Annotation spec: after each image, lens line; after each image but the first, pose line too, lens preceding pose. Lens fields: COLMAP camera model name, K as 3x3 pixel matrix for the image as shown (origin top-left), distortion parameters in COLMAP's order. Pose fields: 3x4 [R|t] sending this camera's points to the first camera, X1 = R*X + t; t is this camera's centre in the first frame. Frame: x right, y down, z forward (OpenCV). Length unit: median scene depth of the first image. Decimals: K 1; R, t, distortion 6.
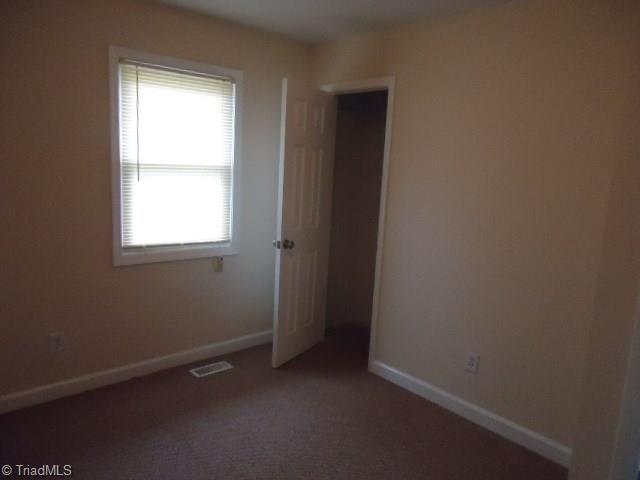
lens RADIAL K [[468.0, 0, 320.0], [0, 468.0, 240.0], [0, 0, 1]] dist [0.003954, 0.002308]
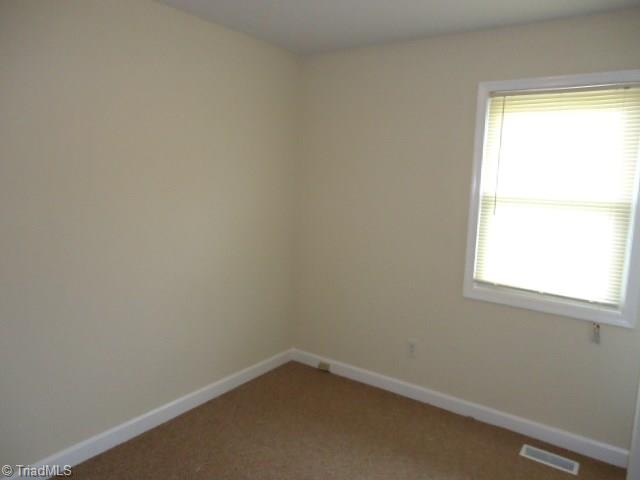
lens RADIAL K [[468.0, 0, 320.0], [0, 468.0, 240.0], [0, 0, 1]] dist [0.003954, 0.002308]
pose [[0.228973, 0.090228, -0.969242, 0.432006], [-0.190637, 0.980571, 0.046247, -0.048341], [0.954583, 0.174184, 0.241725, 0.410123]]
